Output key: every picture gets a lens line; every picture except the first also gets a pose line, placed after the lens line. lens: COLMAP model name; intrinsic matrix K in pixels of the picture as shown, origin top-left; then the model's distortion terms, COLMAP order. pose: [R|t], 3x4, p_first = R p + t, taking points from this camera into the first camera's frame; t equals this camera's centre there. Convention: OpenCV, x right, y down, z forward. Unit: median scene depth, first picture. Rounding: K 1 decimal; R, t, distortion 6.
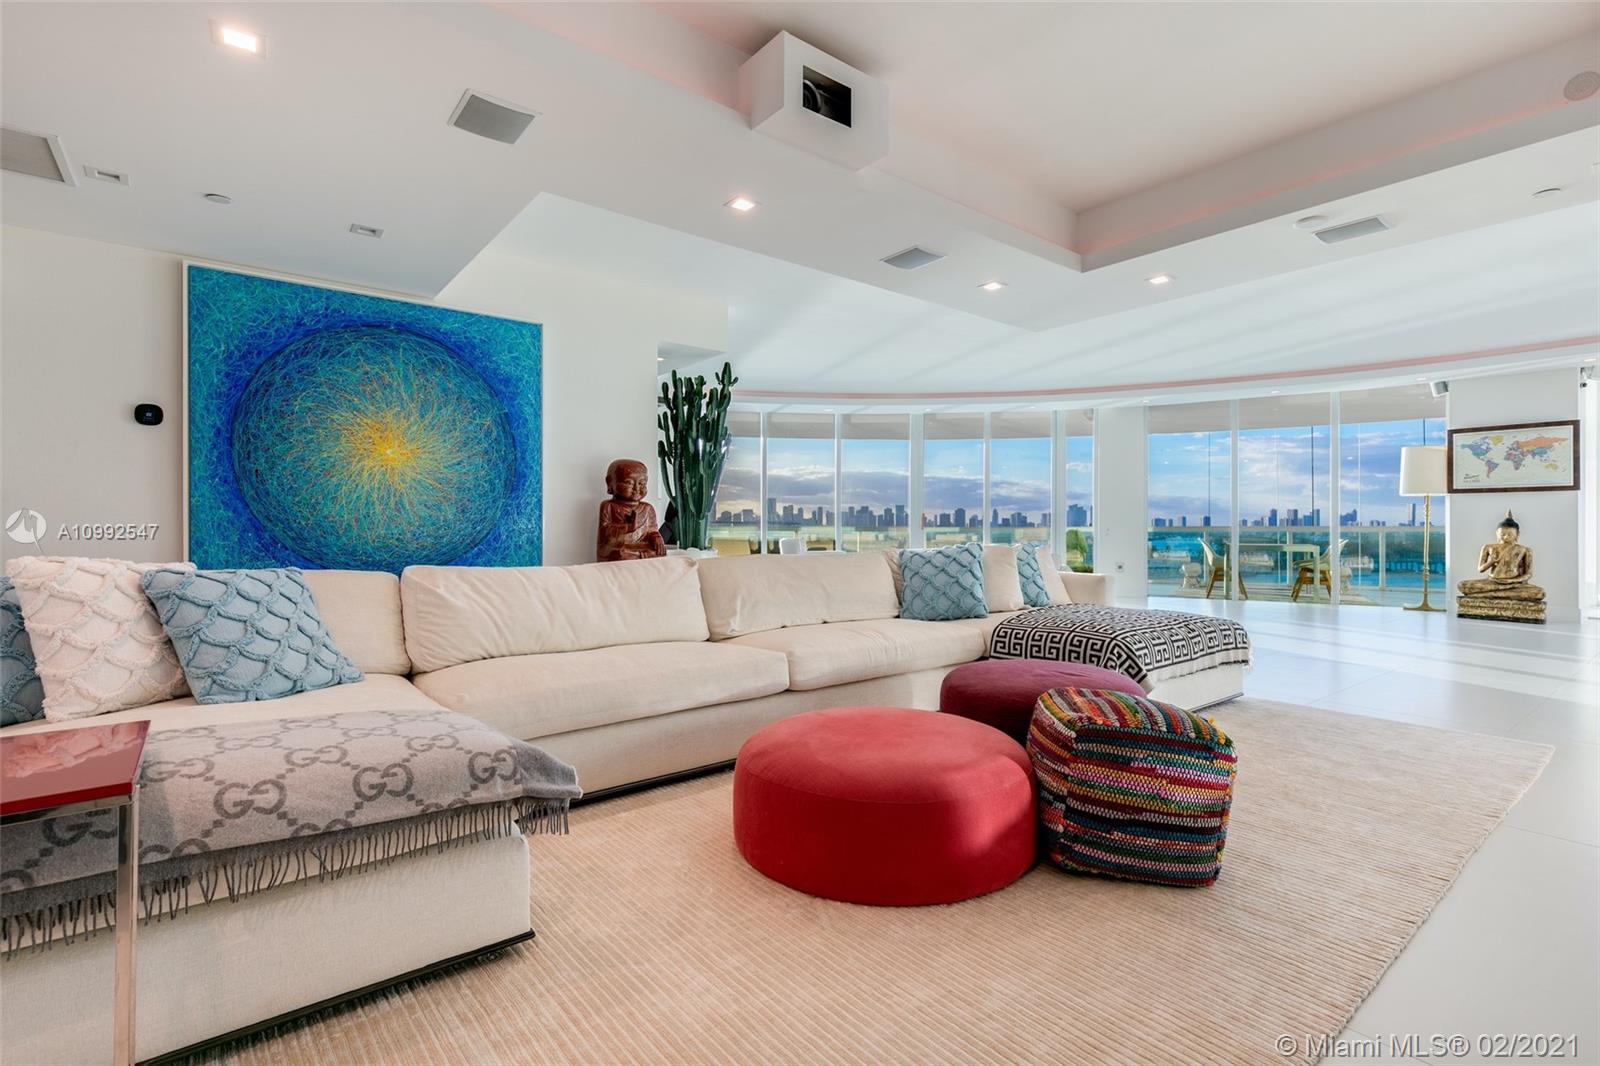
lens RADIAL K [[745.4, 0, 795.7], [0, 745.4, 523.8], [0, 0, 1]] dist [0.001950, 0.000286]
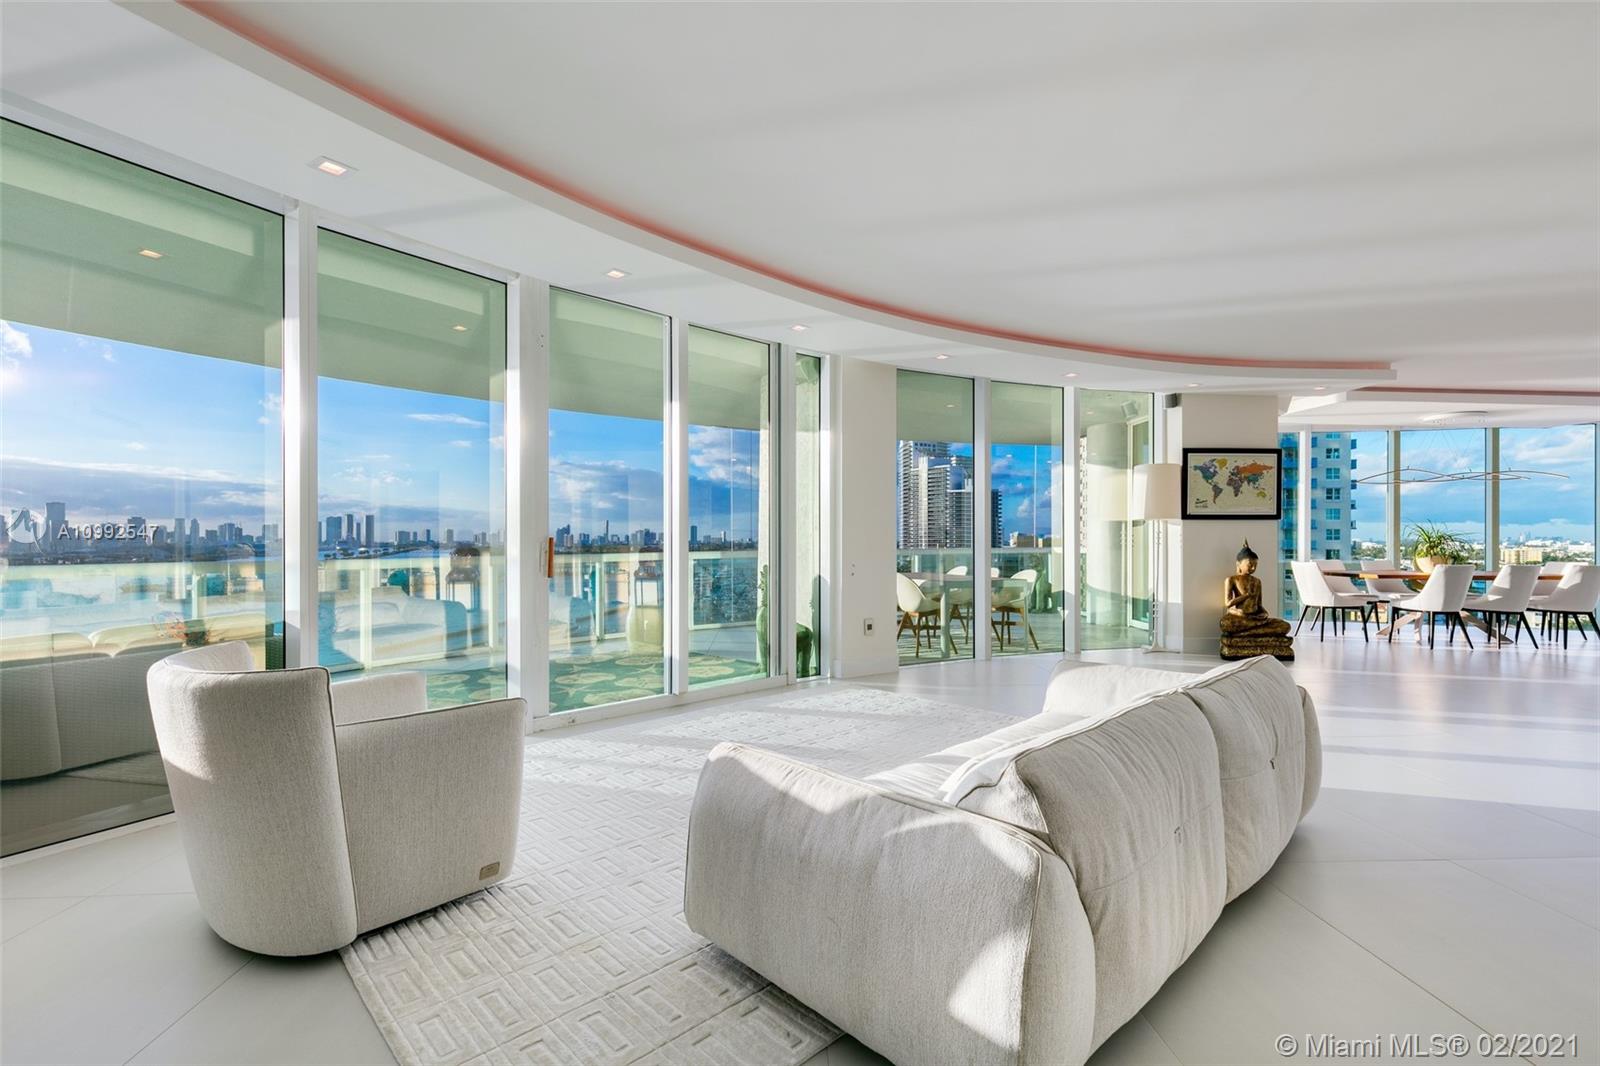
lens RADIAL K [[724.0, 0, 800.0], [0, 724.0, 533.0], [0, 0, 1]] dist [0.003387, 0.000300]
pose [[0.574161, 0.005593, 0.818723, -0.182138], [-0.001566, 0.999982, -0.005733, -0.033941], [-0.818741, 0.002010, 0.574160, 1.602612]]
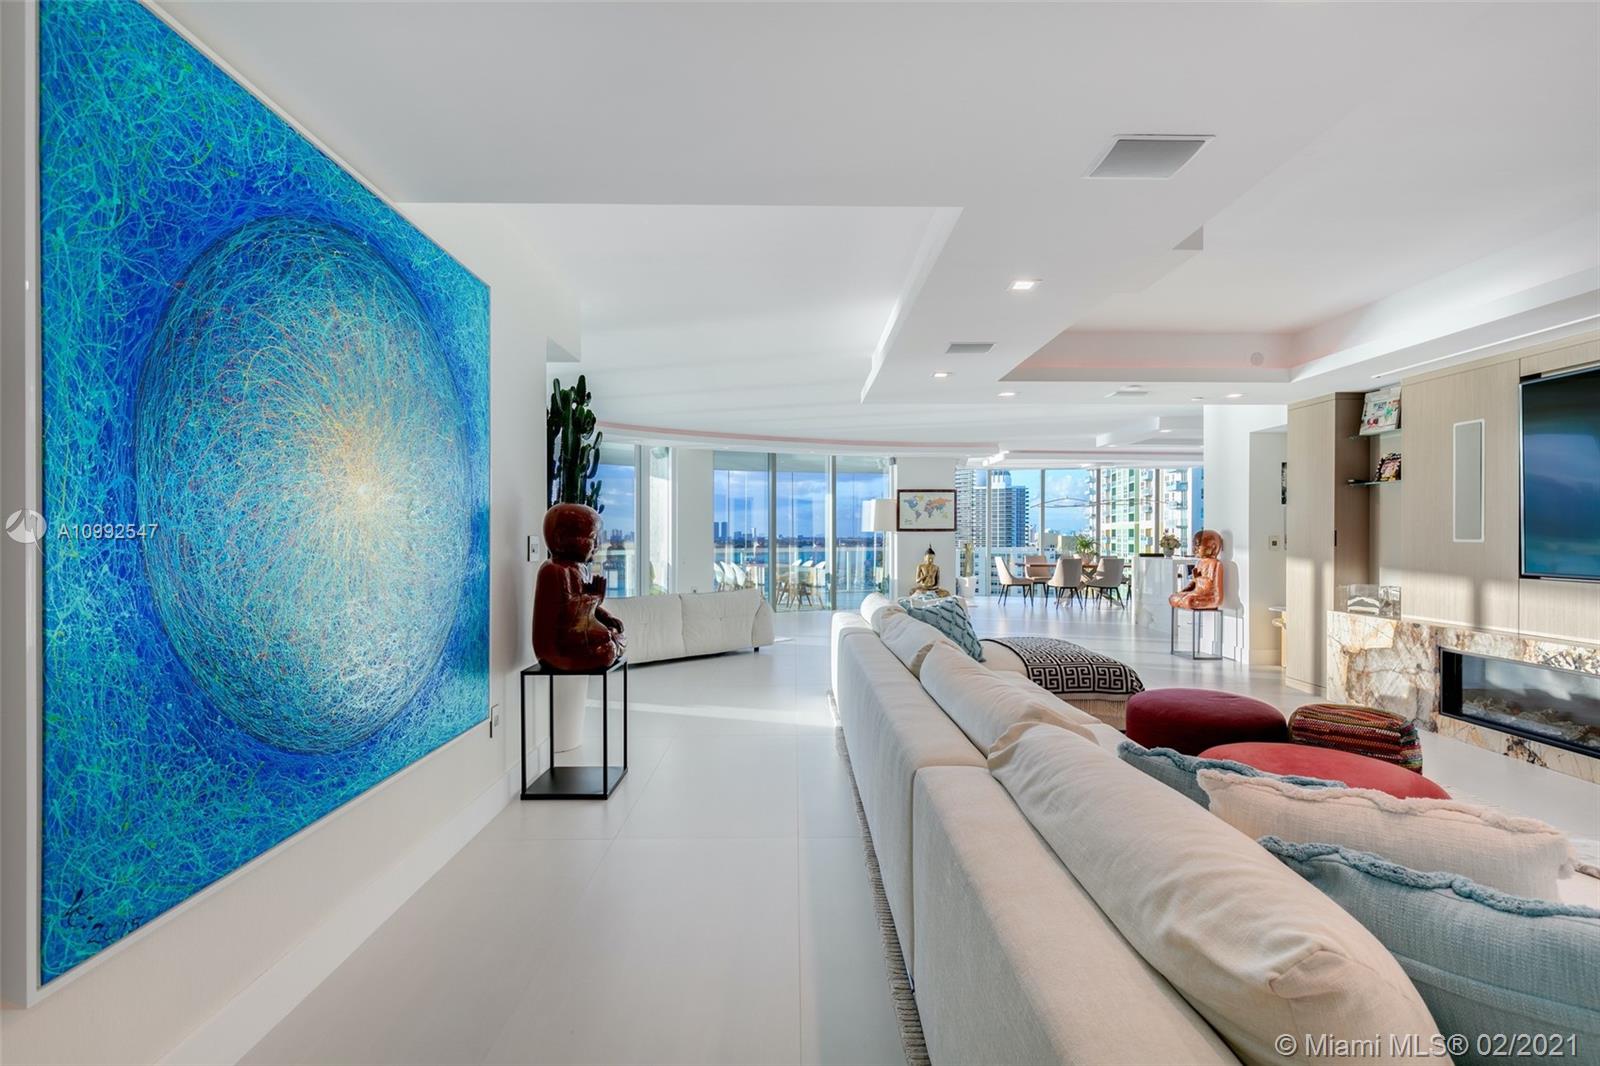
lens RADIAL K [[724.0, 0, 800.0], [0, 724.0, 533.0], [0, 0, 1]] dist [0.003387, 0.000300]
pose [[0.613965, 0.002101, 0.789331, -0.740952], [-0.003673, 0.999993, 0.000196, -0.067663], [-0.789325, -0.003020, 0.613968, 0.463723]]
